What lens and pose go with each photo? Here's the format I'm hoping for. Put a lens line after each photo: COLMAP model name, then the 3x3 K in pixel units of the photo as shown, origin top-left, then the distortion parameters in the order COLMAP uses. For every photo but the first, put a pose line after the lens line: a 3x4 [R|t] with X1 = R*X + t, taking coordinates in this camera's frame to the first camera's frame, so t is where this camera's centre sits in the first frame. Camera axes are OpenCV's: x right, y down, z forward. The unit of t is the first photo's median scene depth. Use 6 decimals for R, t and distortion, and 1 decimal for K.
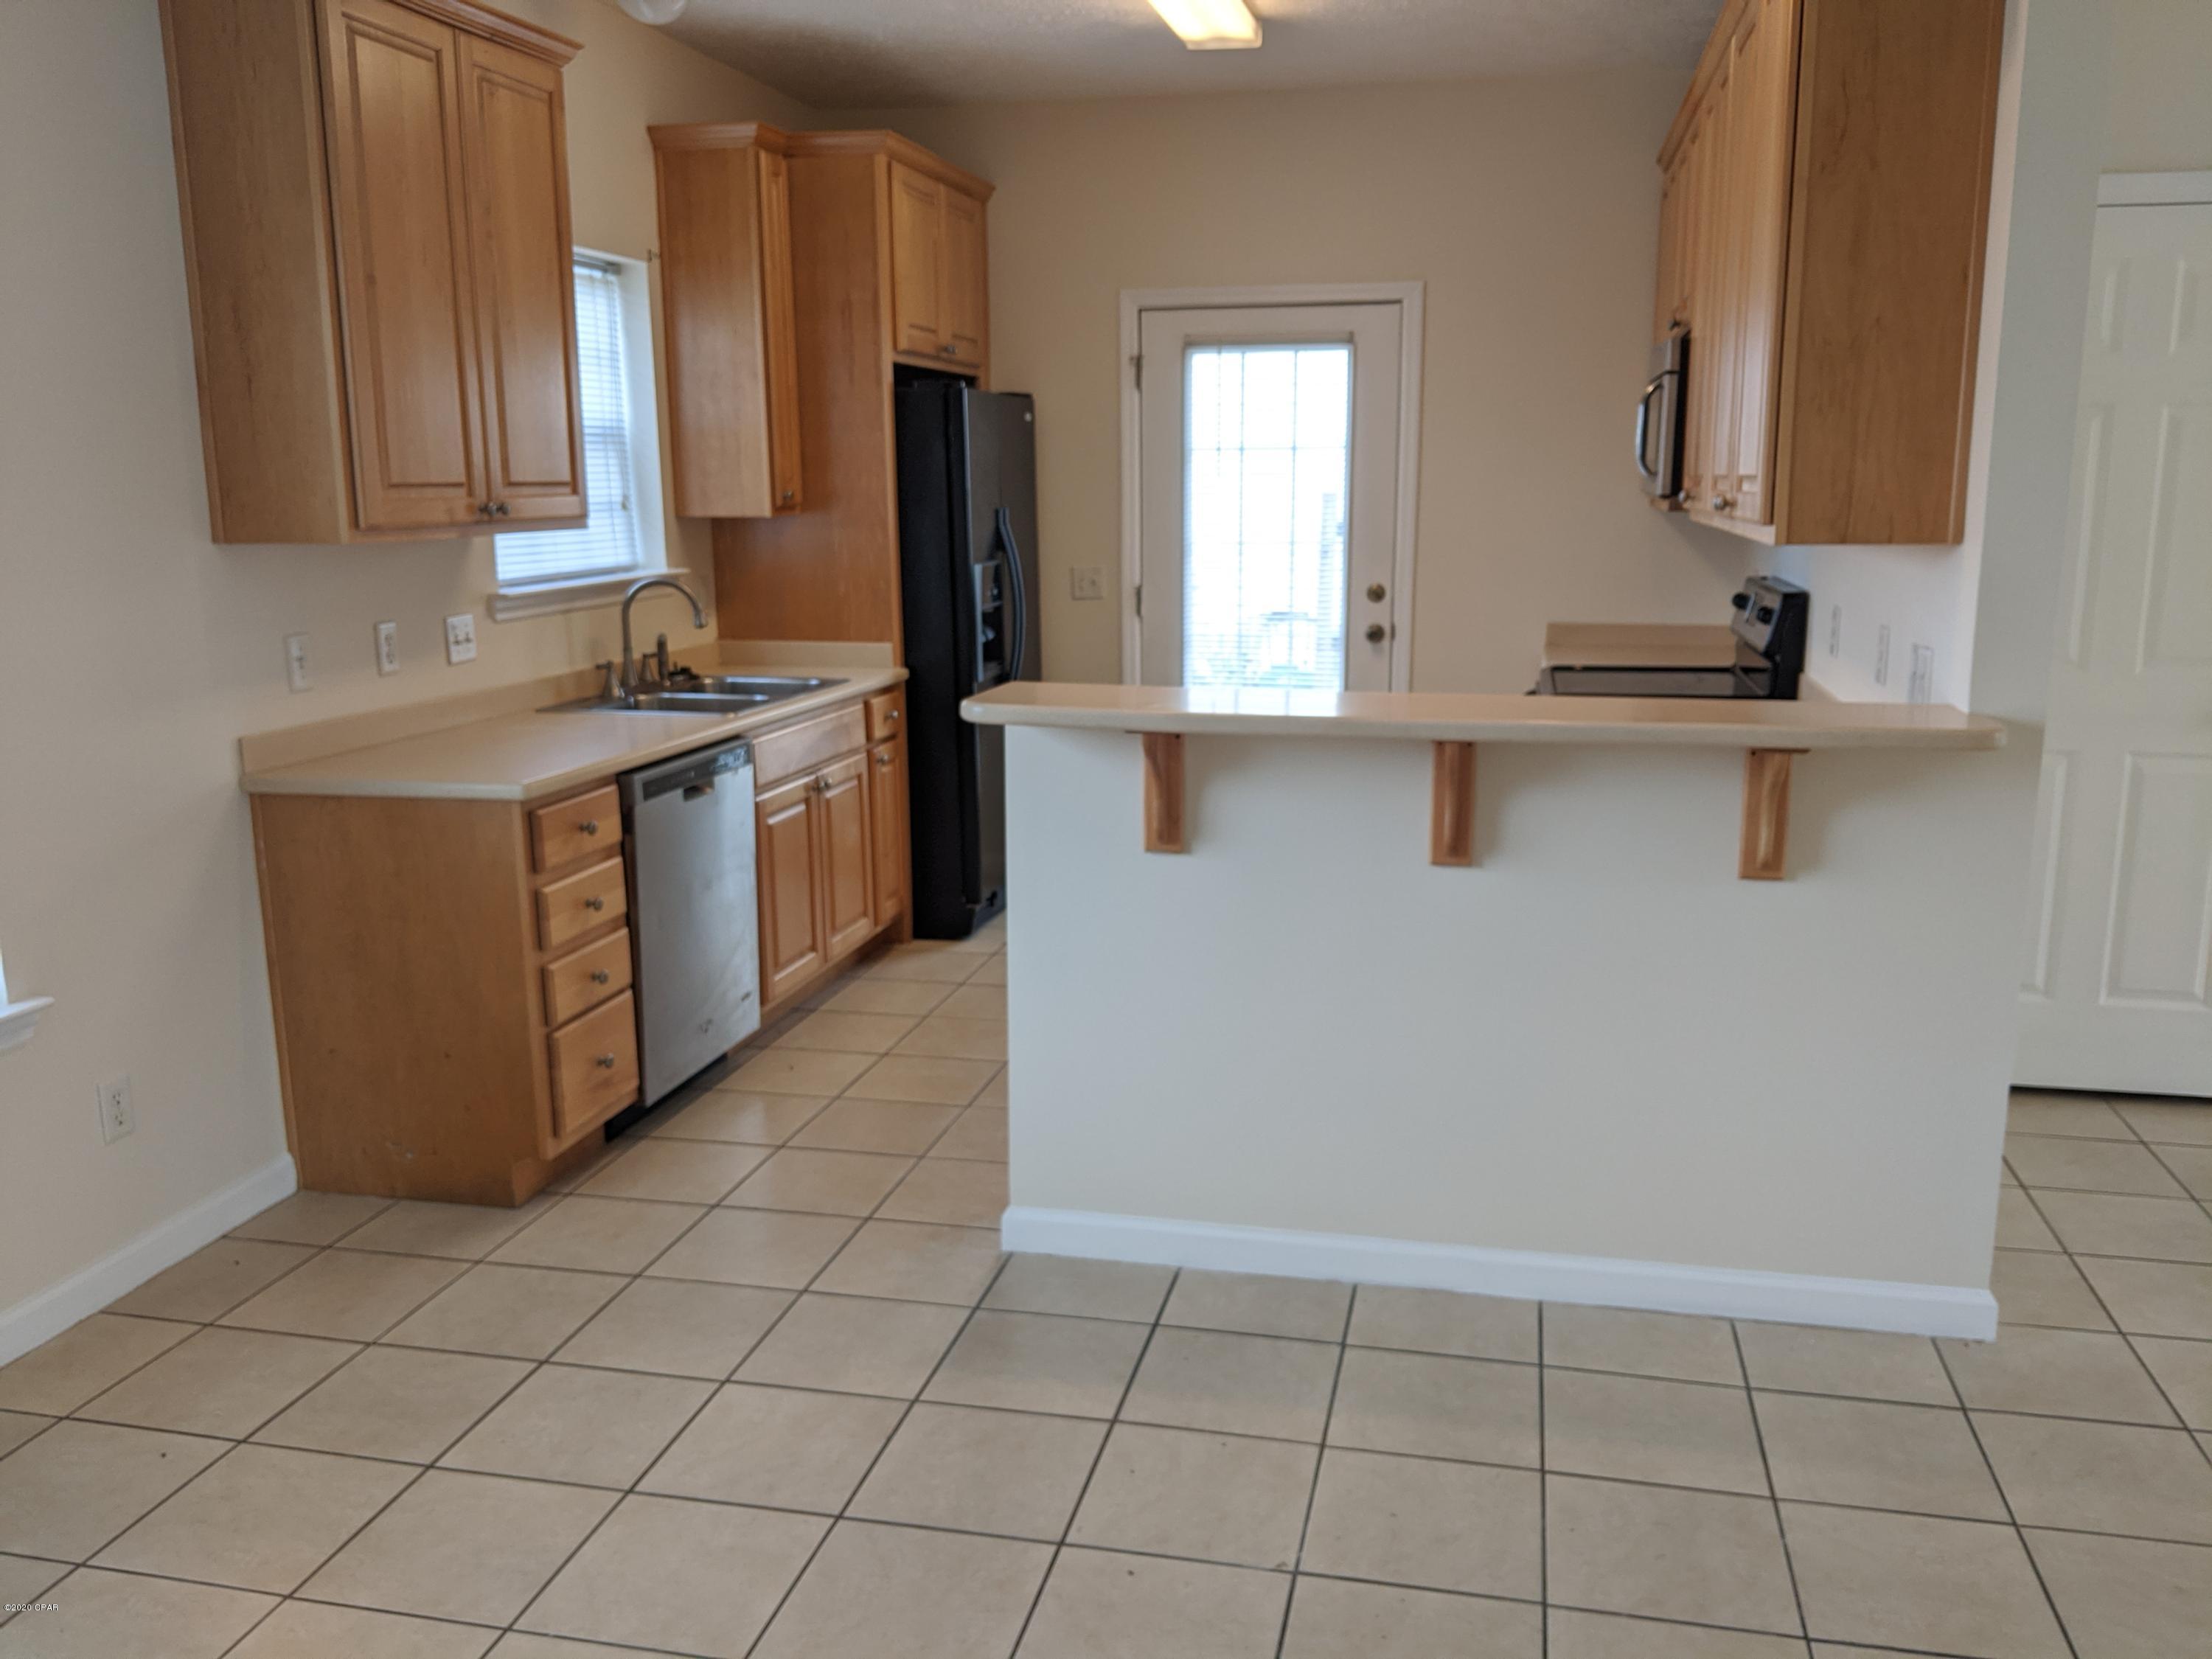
lens RADIAL K [[1840.1, 0, 1106.0], [0, 1840.1, 829.5], [0, 0, 1]] dist [0.065044, -0.002104]
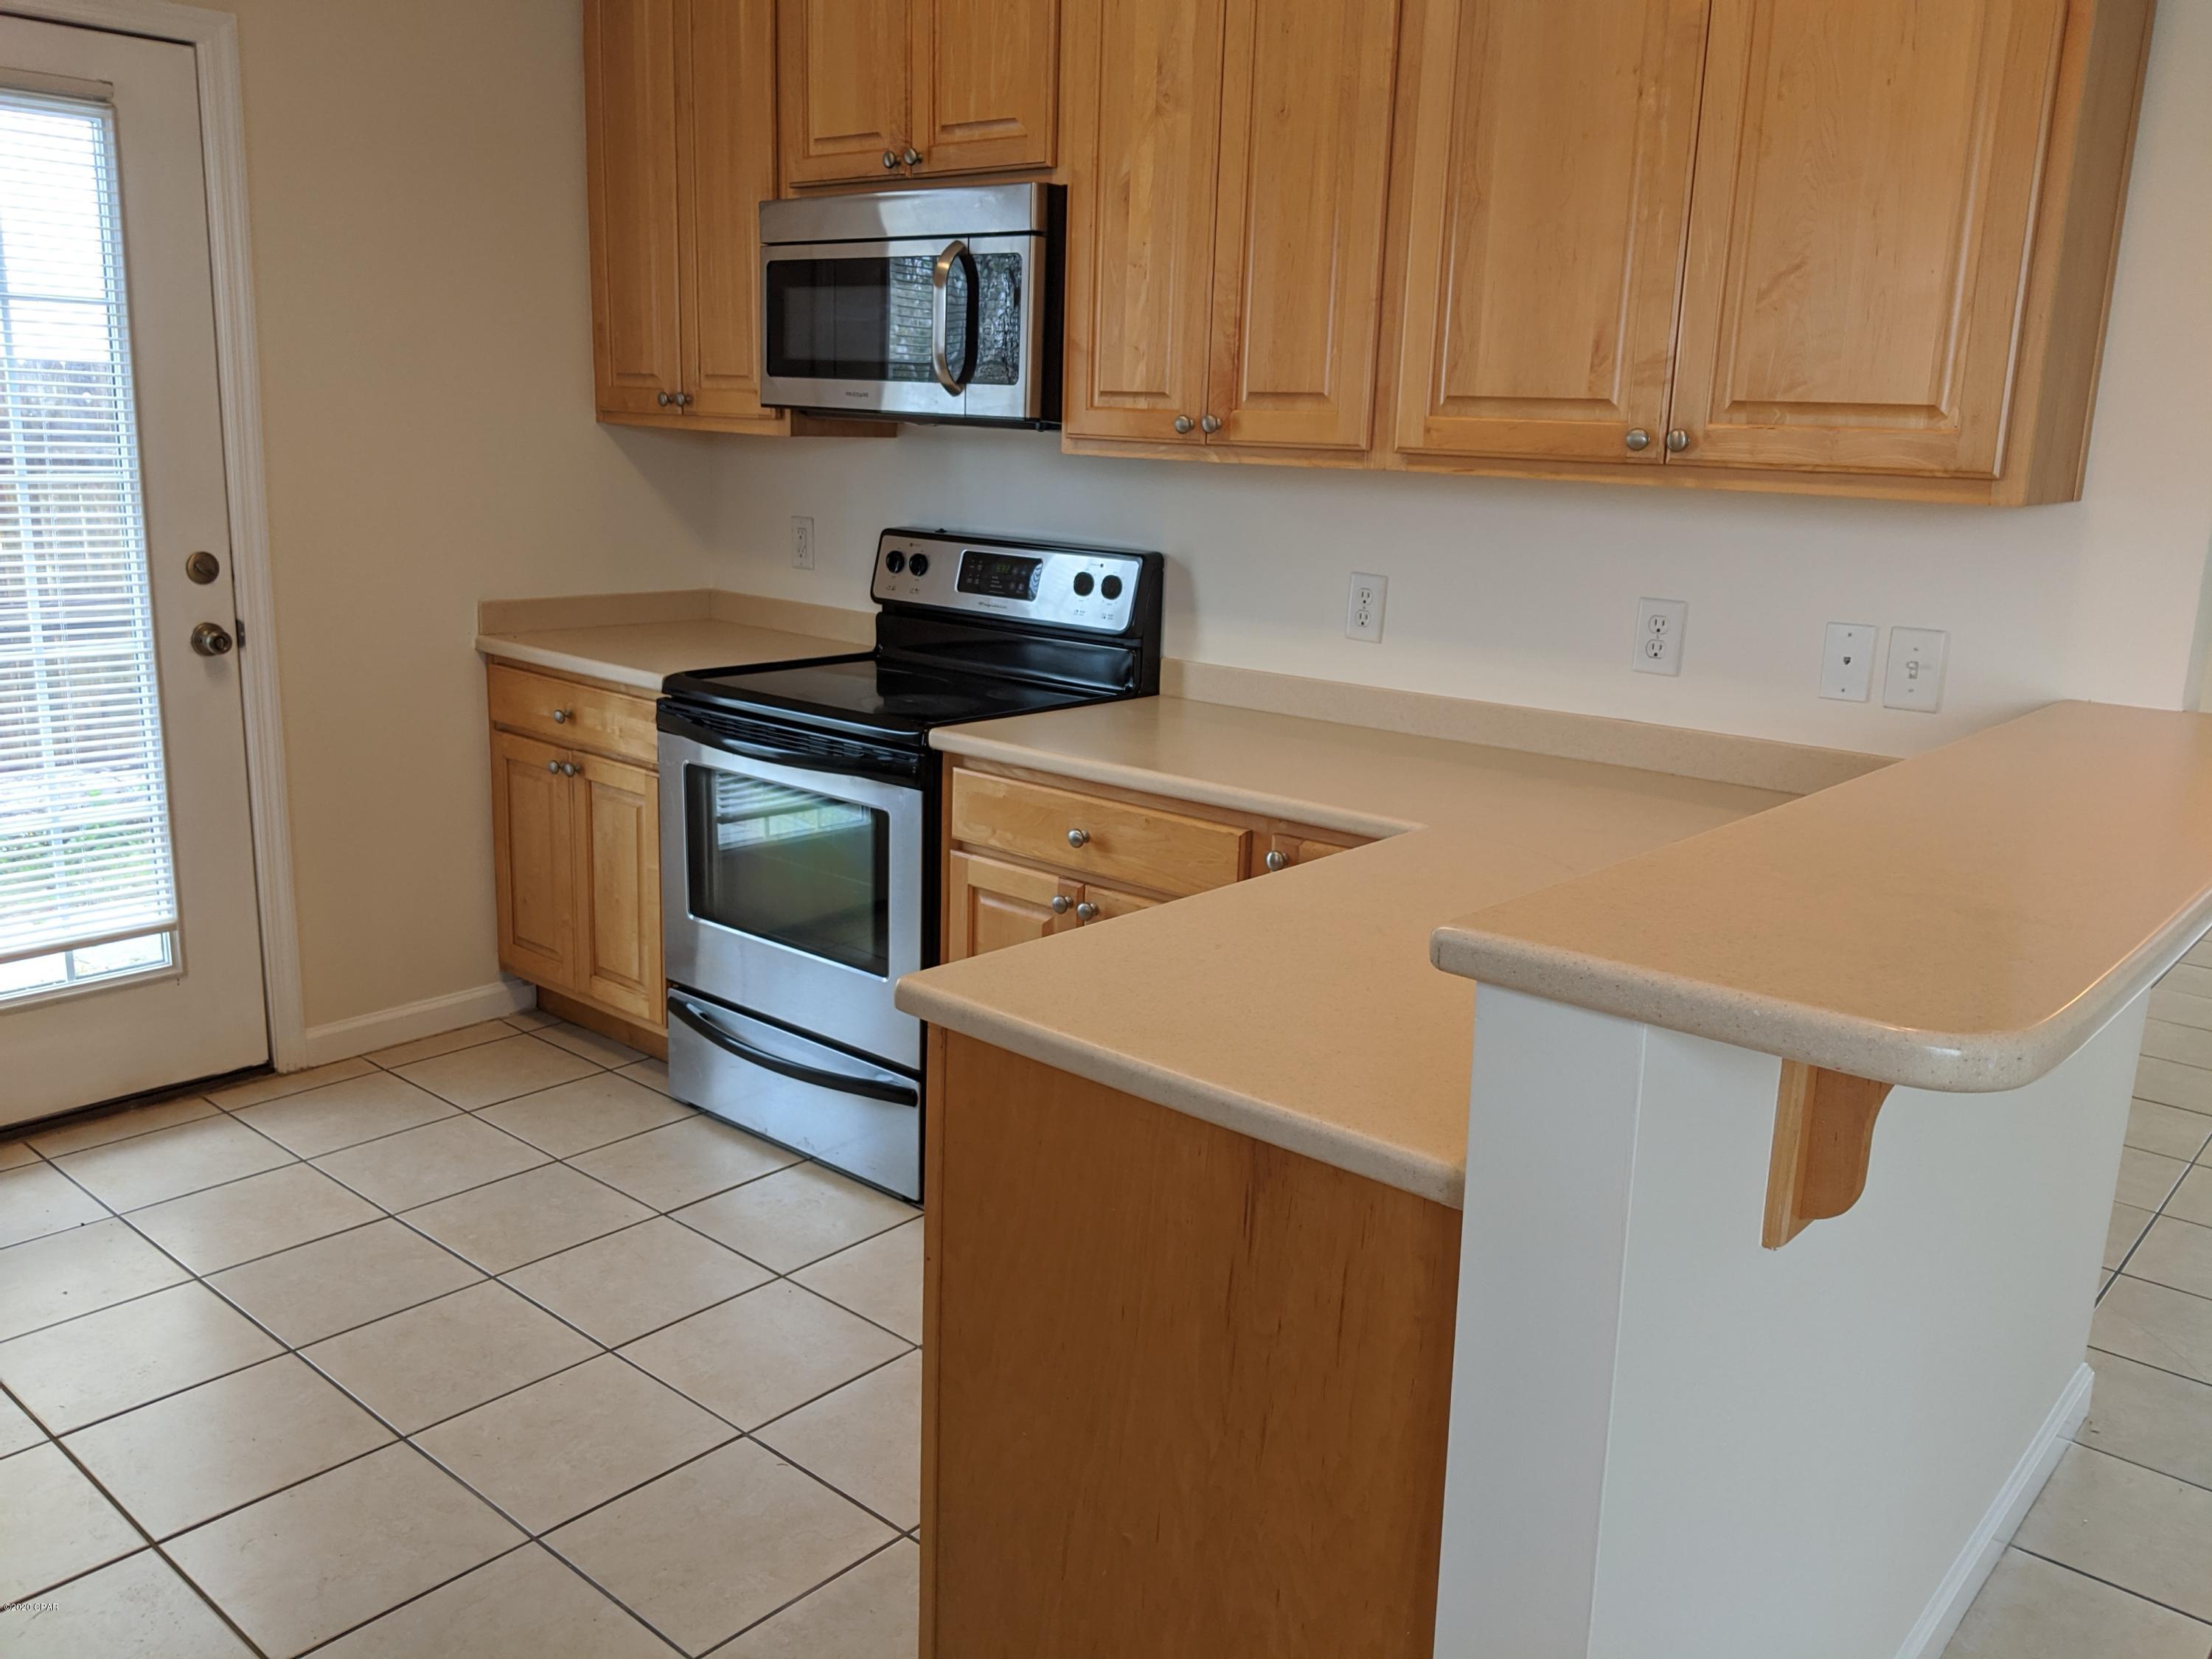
lens RADIAL K [[1744.1, 0, 1106.0], [0, 1744.1, 829.5], [0, 0, 1]] dist [-0.039701, -0.001754]
pose [[0.465439, -0.181741, 0.866220, -0.220254], [0.123162, 0.982468, 0.139954, -0.101895], [-0.876469, 0.041545, 0.479663, 0.584050]]
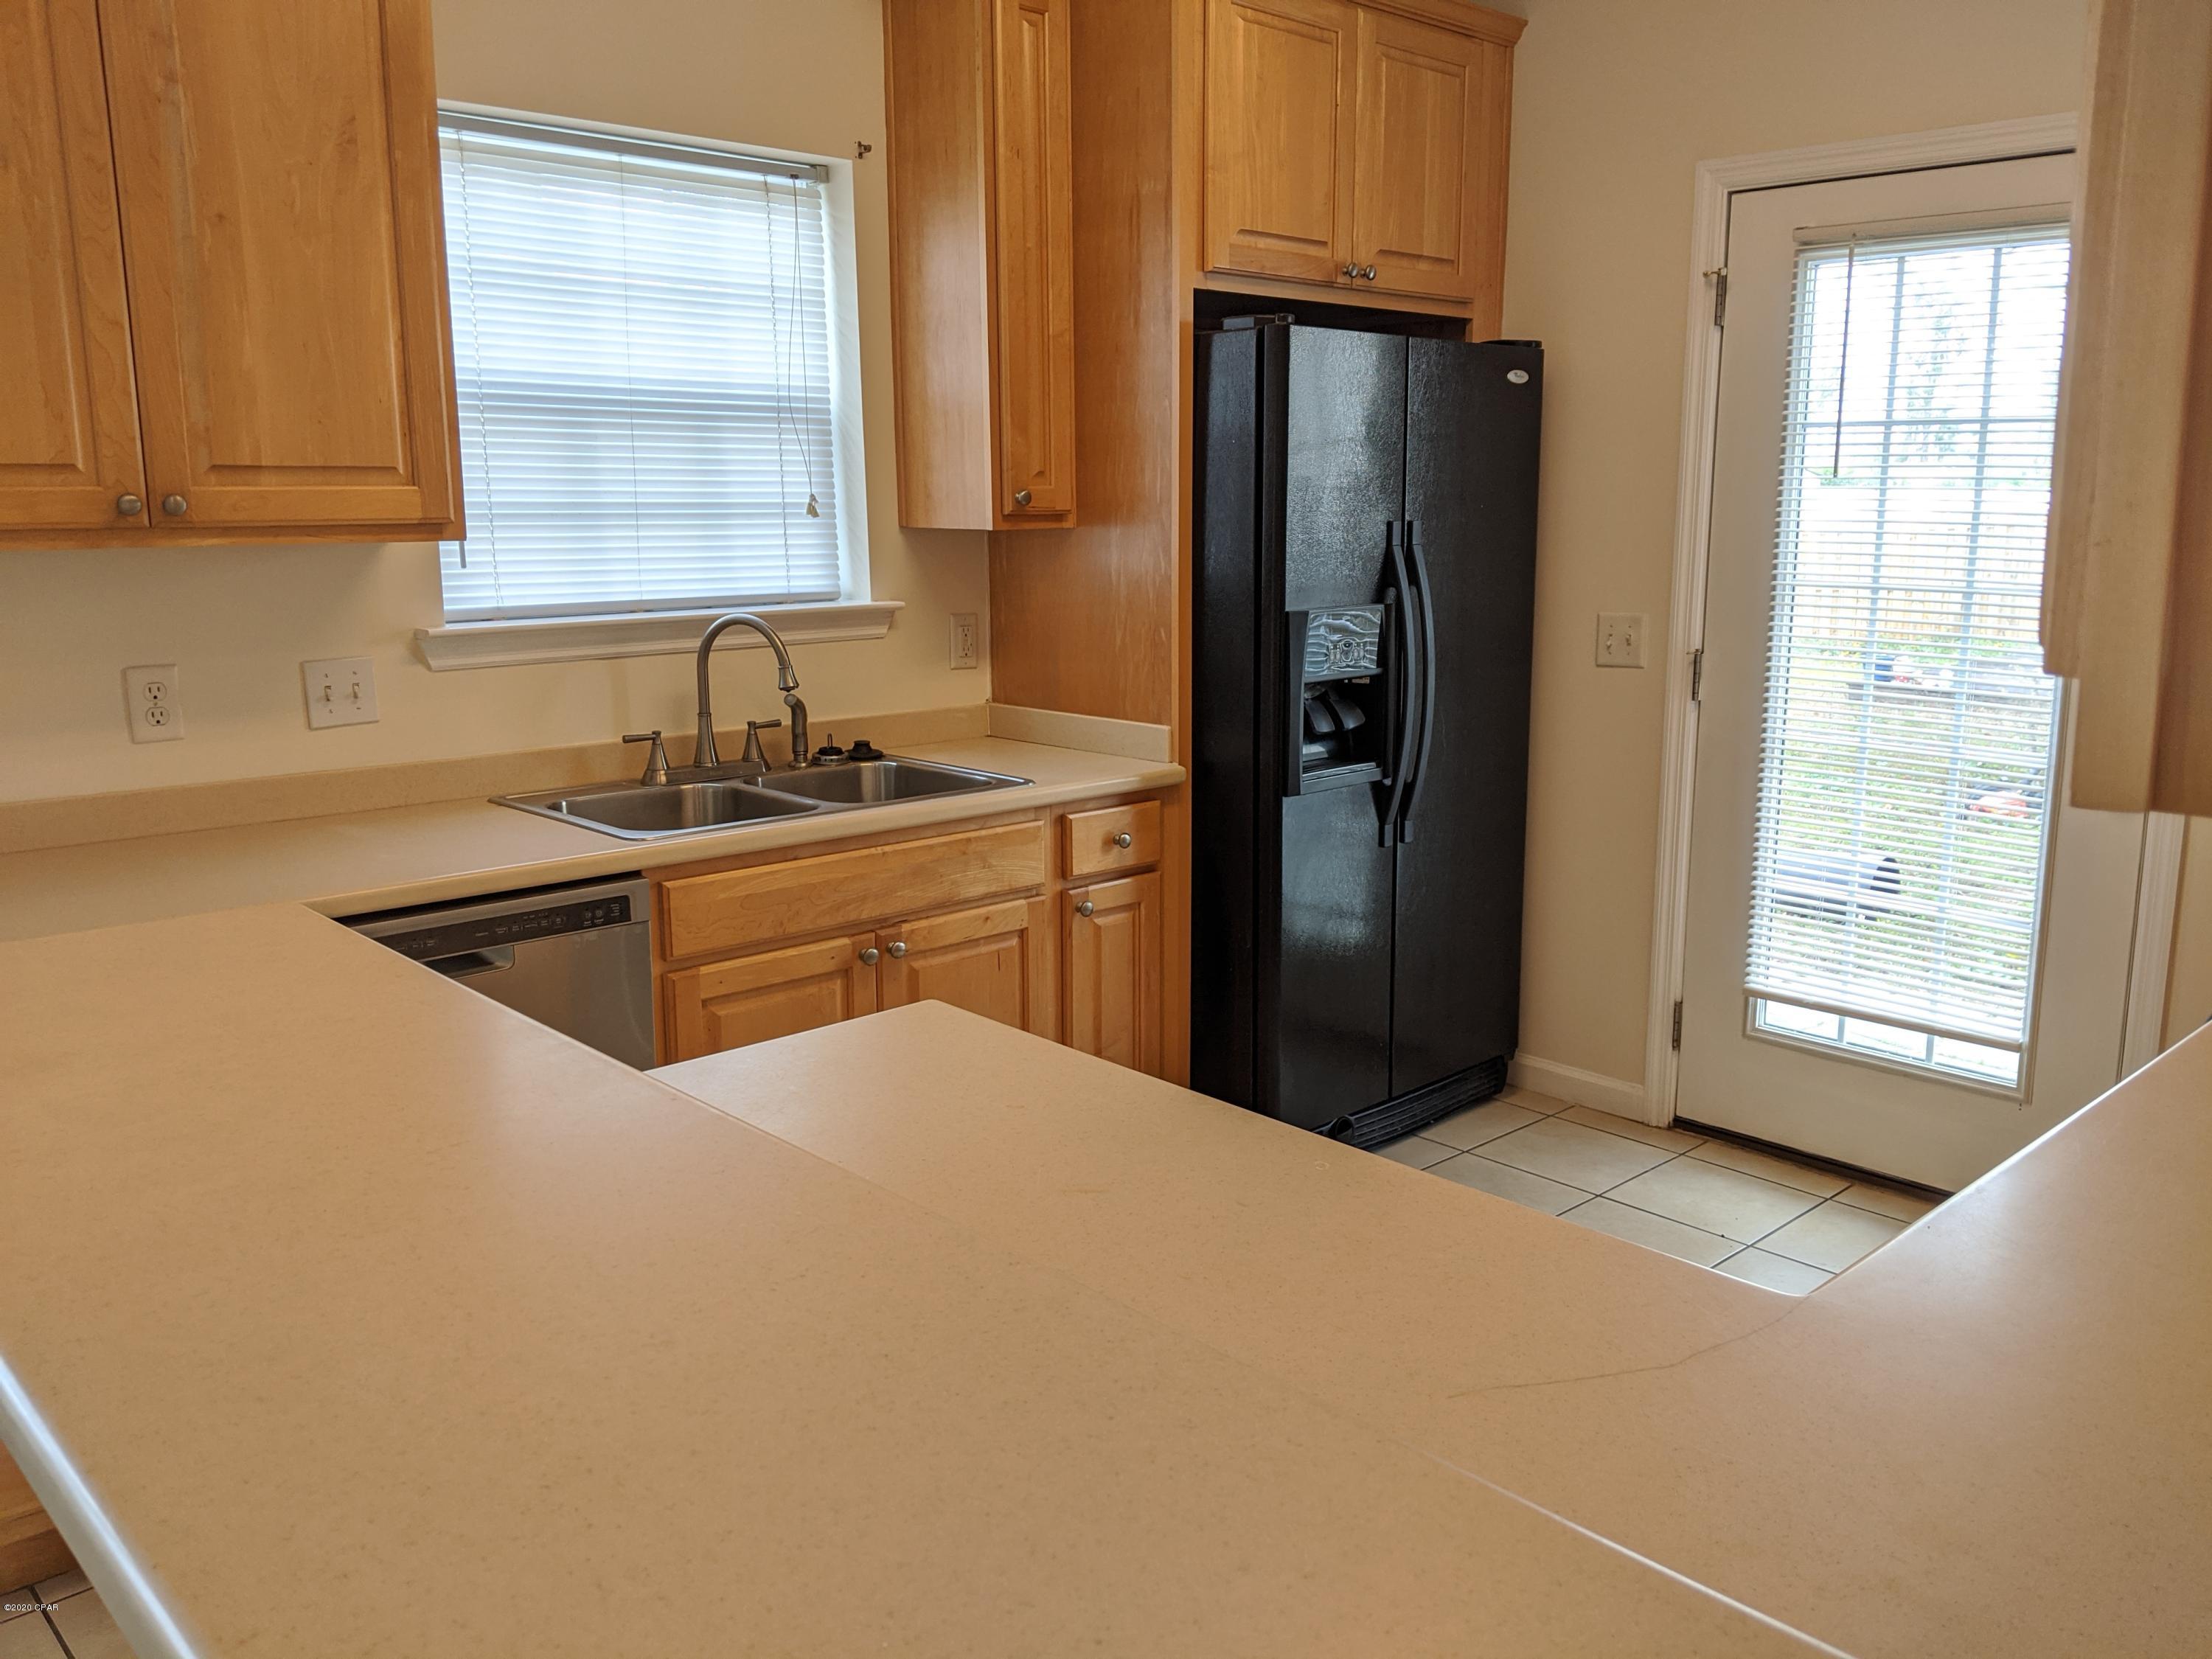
lens RADIAL K [[1840.1, 0, 1106.0], [0, 1840.1, 829.5], [0, 0, 1]] dist [0.065044, -0.002104]
pose [[0.850822, 0.099526, -0.515942, 0.208882], [-0.104819, 0.994311, 0.018951, -0.076986], [0.514893, 0.037957, 0.856414, 0.449512]]
